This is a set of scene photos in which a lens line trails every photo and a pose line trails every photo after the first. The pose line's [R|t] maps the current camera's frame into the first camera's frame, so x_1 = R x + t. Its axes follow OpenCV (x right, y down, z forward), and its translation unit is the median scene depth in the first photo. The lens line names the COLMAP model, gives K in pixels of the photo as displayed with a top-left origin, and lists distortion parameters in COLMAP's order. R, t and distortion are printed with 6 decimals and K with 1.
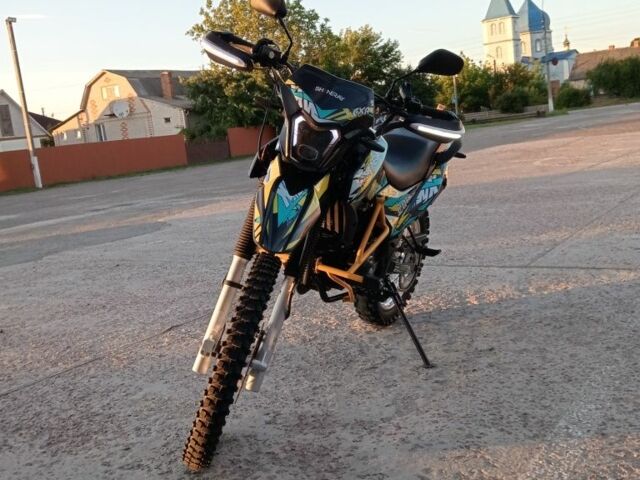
lens RADIAL K [[669.1, 0, 320.0], [0, 669.1, 240.0], [0, 0, 1]] dist [0.094507, -0.201380]
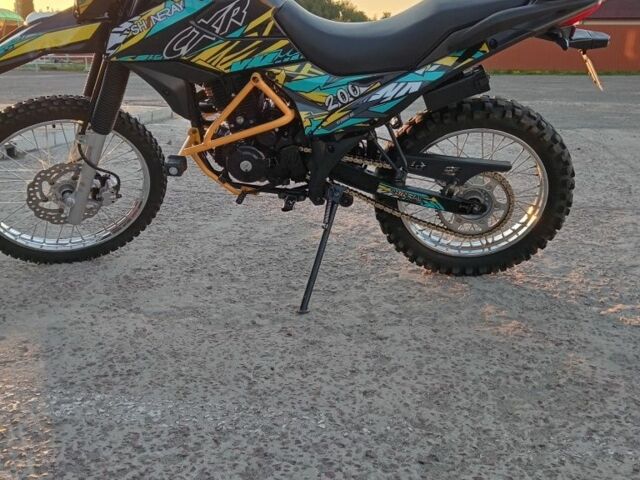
lens RADIAL K [[669.1, 0, 320.0], [0, 669.1, 240.0], [0, 0, 1]] dist [0.094507, -0.201380]
pose [[0.418344, 0.346035, -0.839790, 0.972231], [-0.195350, 0.937226, 0.288869, -0.141101], [0.887032, 0.043207, 0.459681, 0.828349]]
